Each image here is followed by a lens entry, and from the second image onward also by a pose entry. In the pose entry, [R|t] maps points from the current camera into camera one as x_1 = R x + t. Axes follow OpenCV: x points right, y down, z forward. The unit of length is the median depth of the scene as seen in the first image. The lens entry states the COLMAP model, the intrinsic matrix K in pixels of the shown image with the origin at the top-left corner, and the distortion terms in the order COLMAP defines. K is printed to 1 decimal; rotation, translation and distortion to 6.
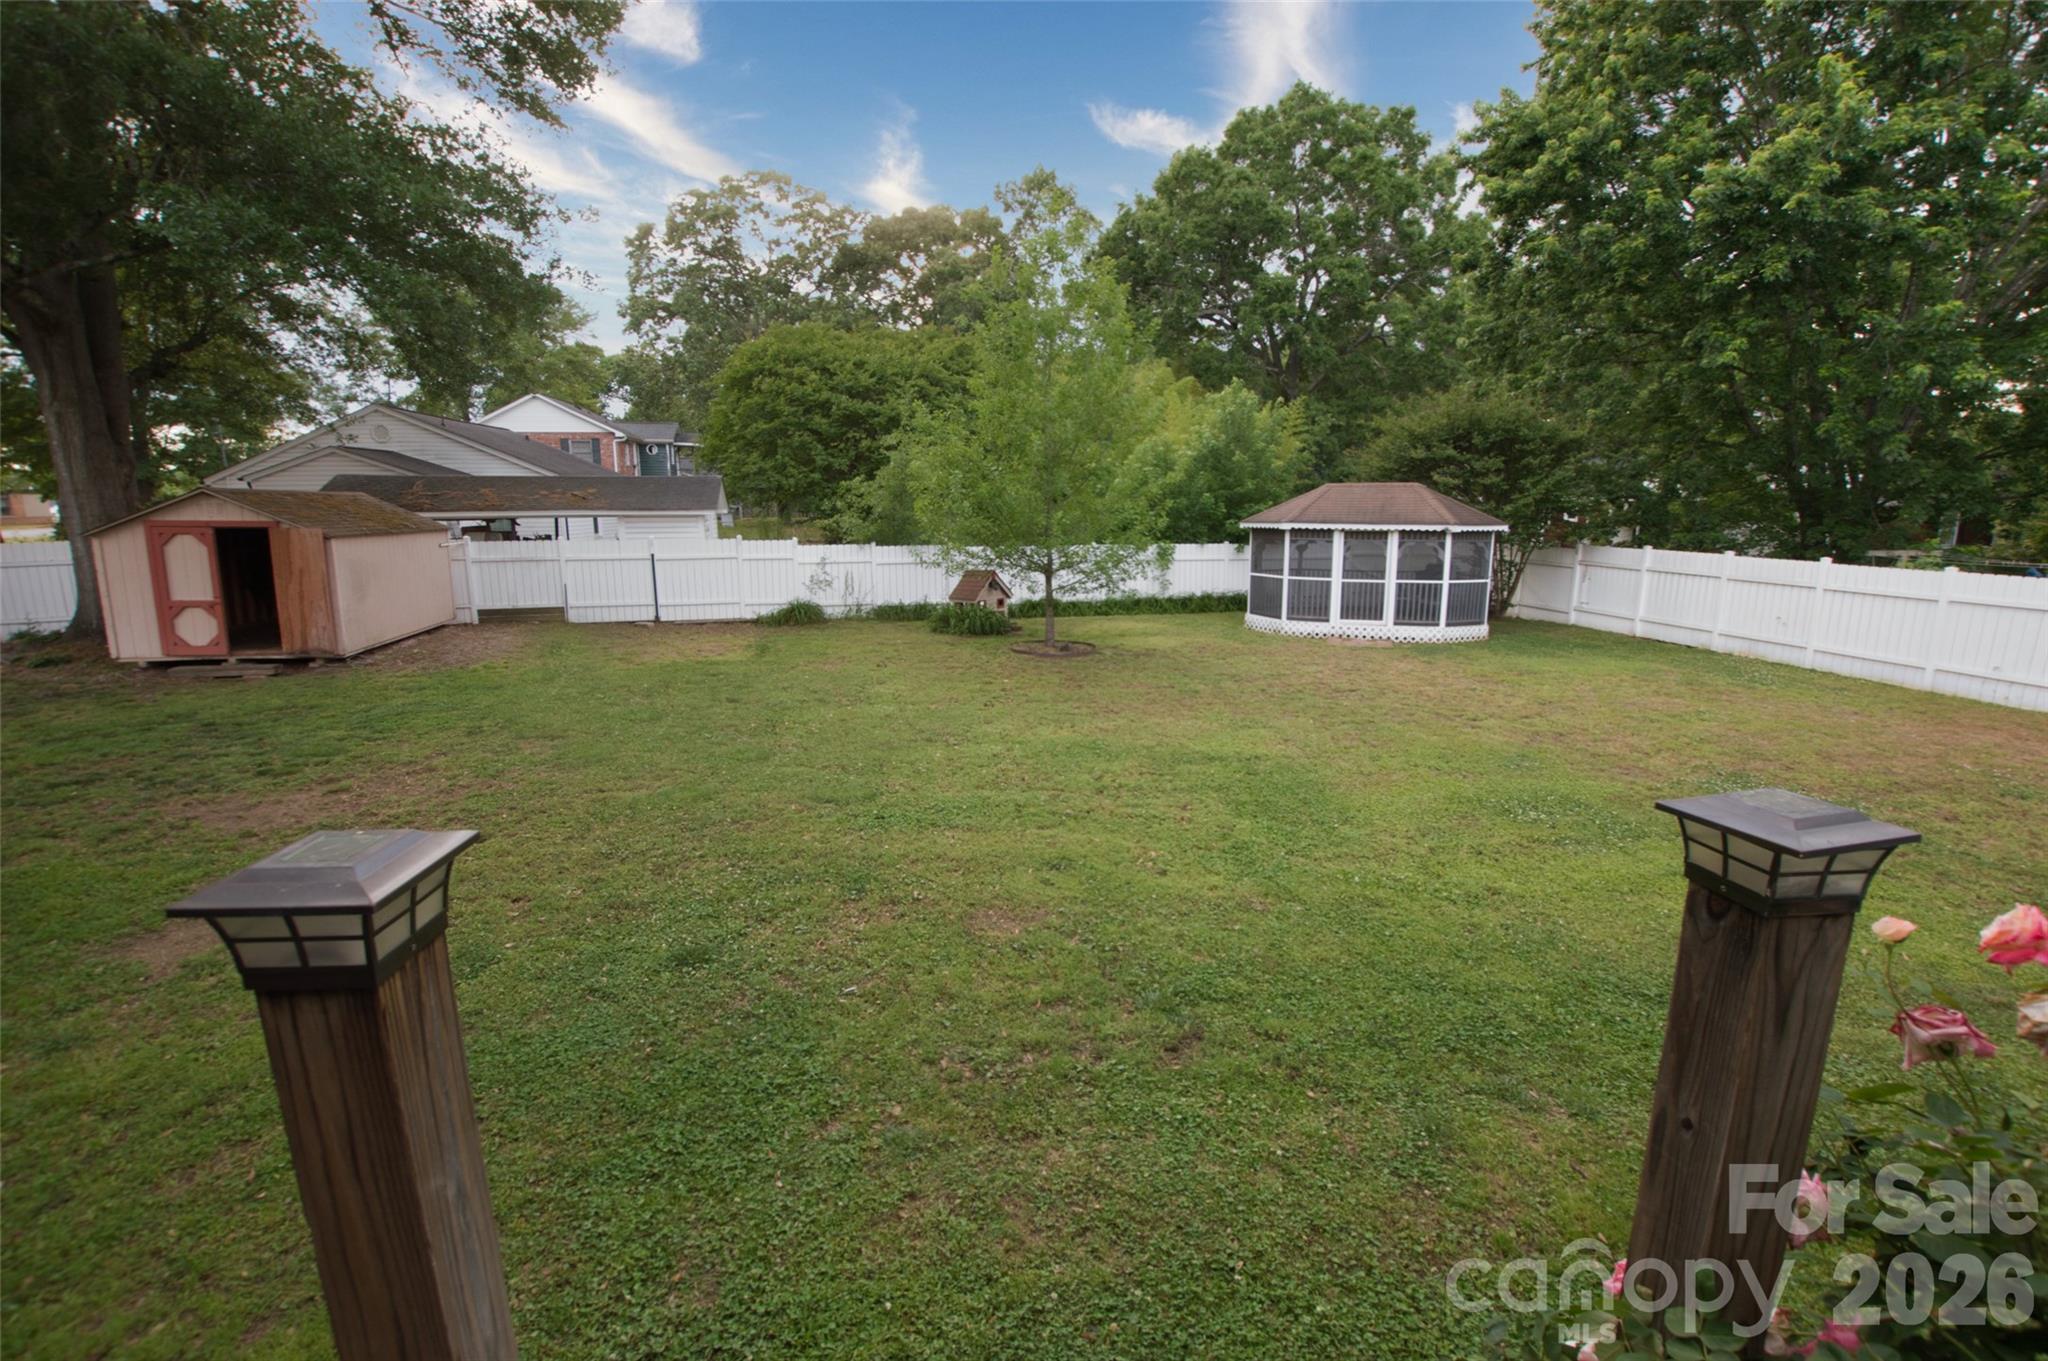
lens RADIAL K [[910.0, 0, 1024.0], [0, 910.0, 680.5], [0, 0, 1]] dist [-0.025451, 0.001253]
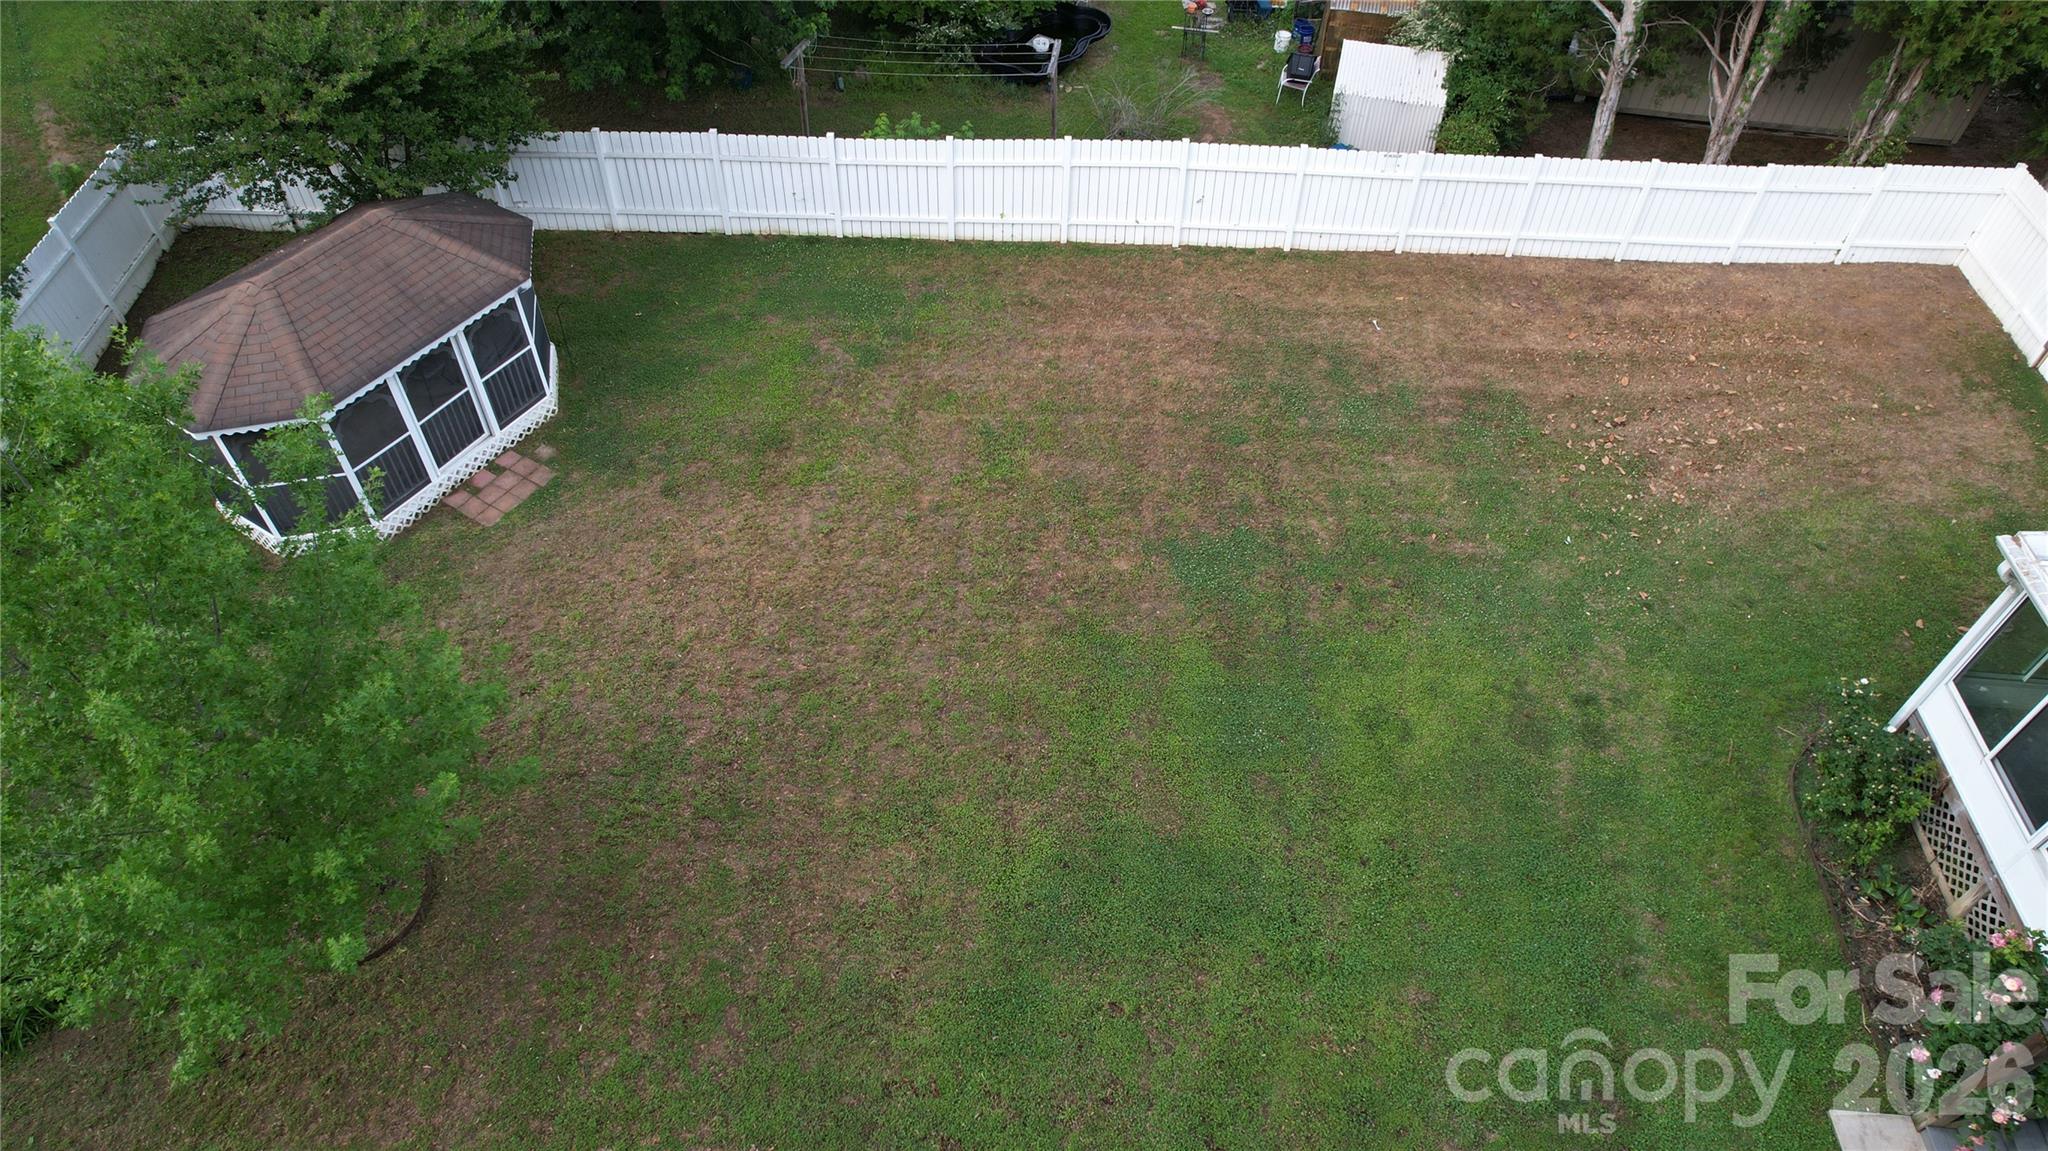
lens RADIAL K [[1303.2, 0, 1024.0], [0, 1303.2, 575.5], [0, 0, 1]] dist [-0.046575, -0.000506]
pose [[0.181749, -0.725432, 0.663864, -0.252122], [0.171462, 0.688145, 0.705023, -0.607207], [-0.968281, -0.014310, 0.249454, 0.365547]]
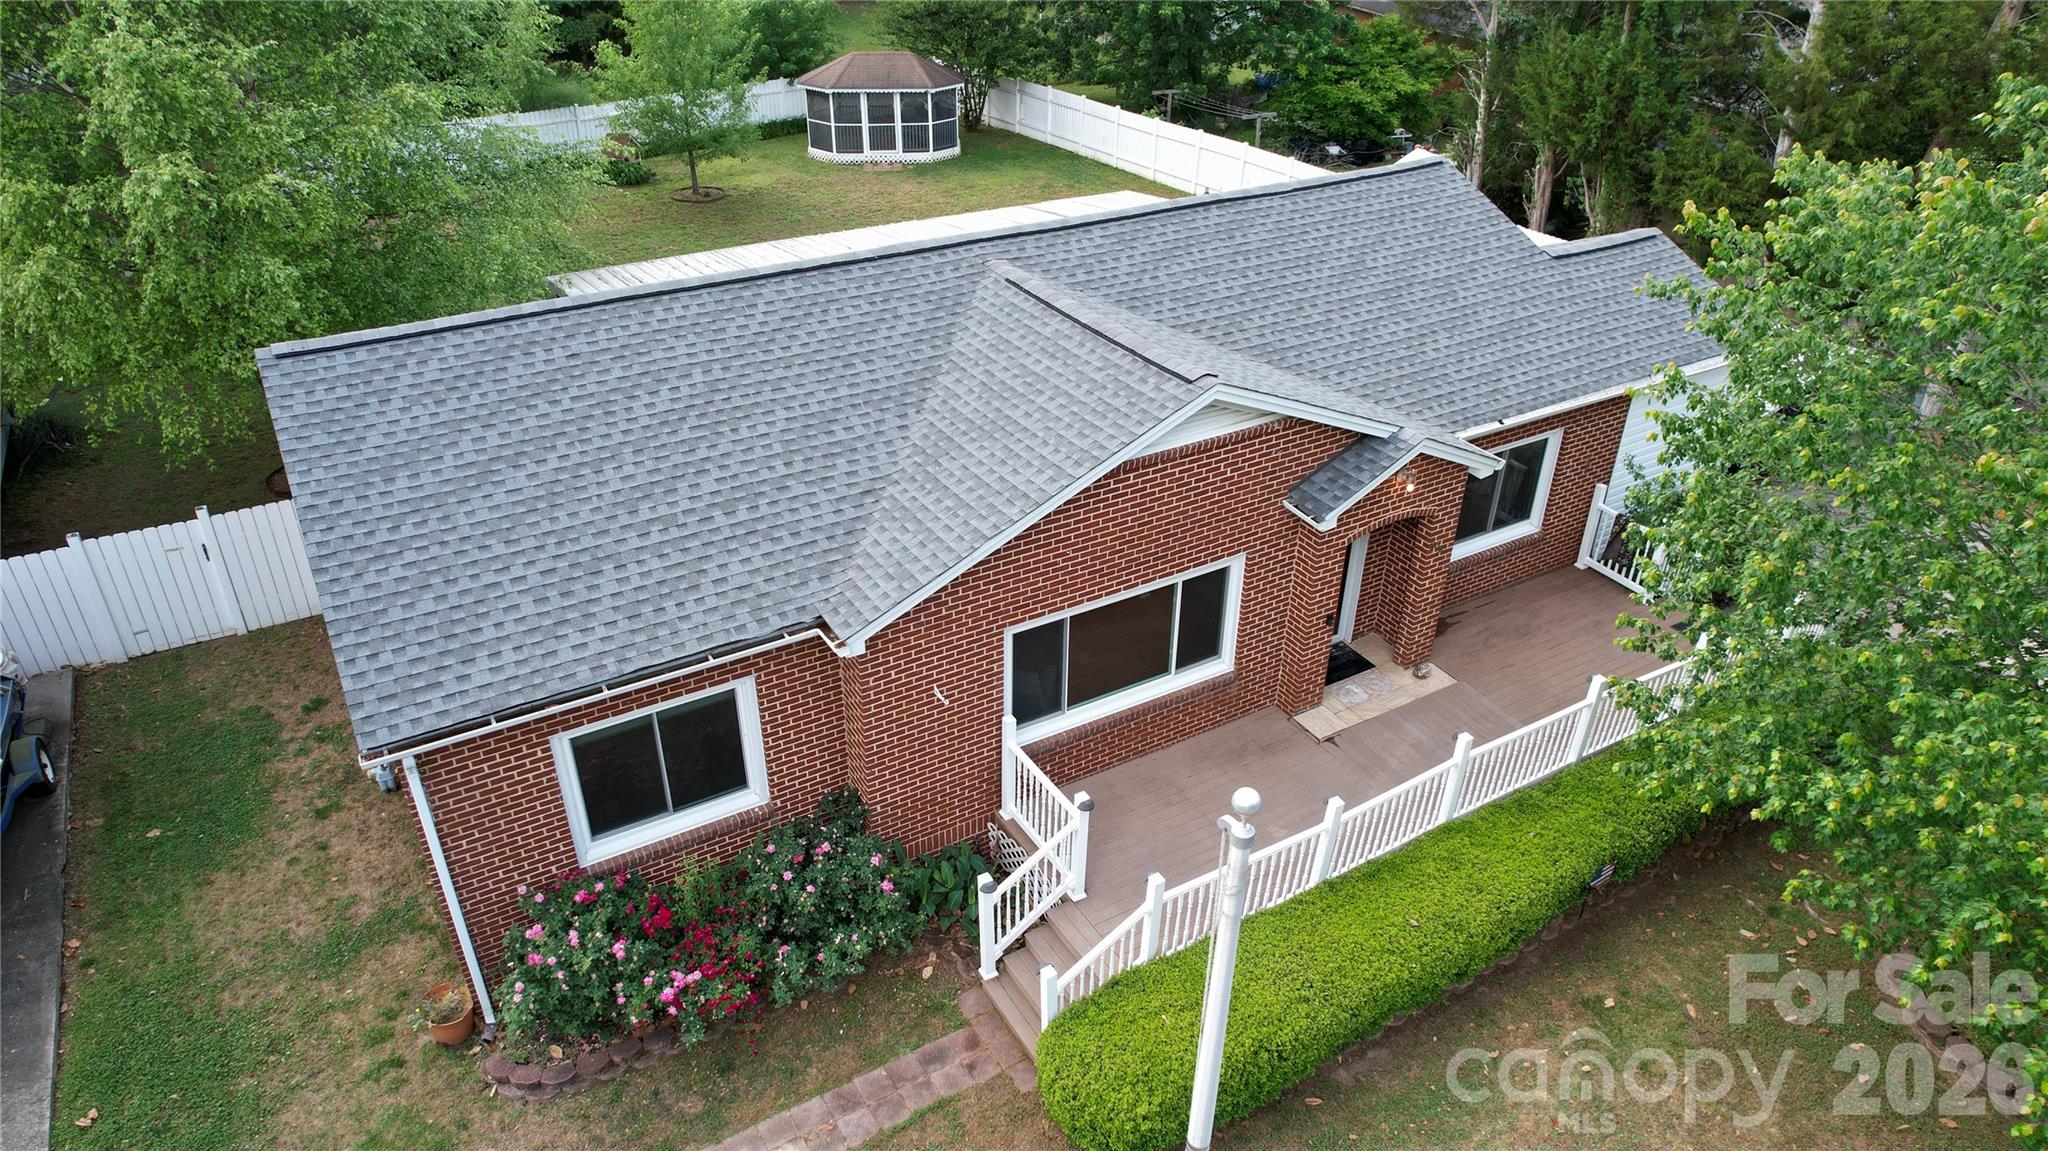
lens RADIAL K [[1303.2, 0, 1024.0], [0, 1303.2, 575.5], [0, 0, 1]] dist [-0.046575, -0.000506]
pose [[0.908401, -0.207764, 0.362825, -0.371531], [0.071012, 0.931854, 0.355815, -0.162548], [-0.412026, -0.297458, 0.861251, -1.247790]]
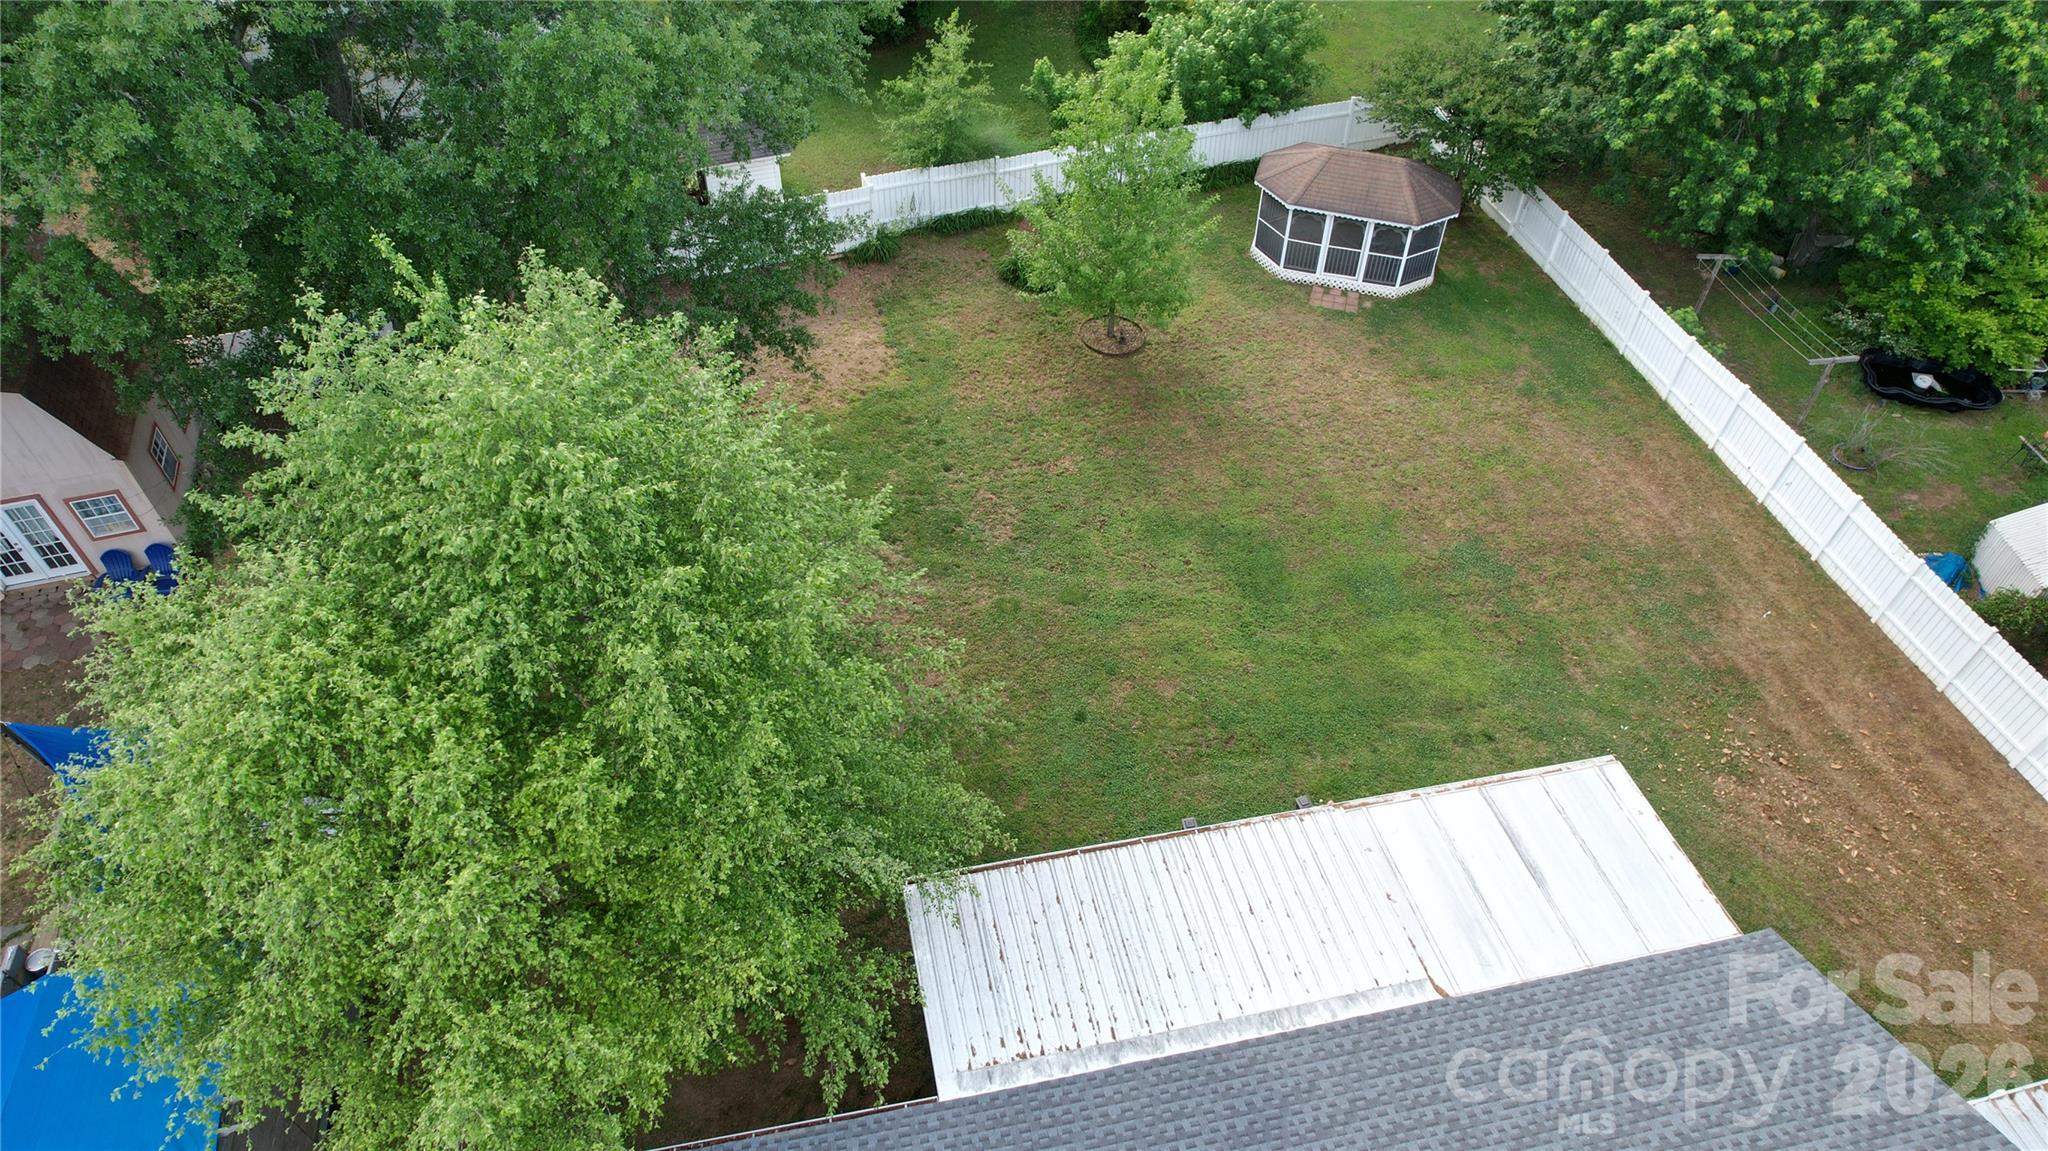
lens RADIAL K [[1303.2, 0, 1024.0], [0, 1303.2, 575.5], [0, 0, 1]] dist [-0.046575, -0.000506]
pose [[0.994101, -0.066377, 0.085771, -0.266432], [0.003591, 0.810554, 0.585652, -0.812199], [-0.108396, -0.581890, 0.806011, -0.701731]]
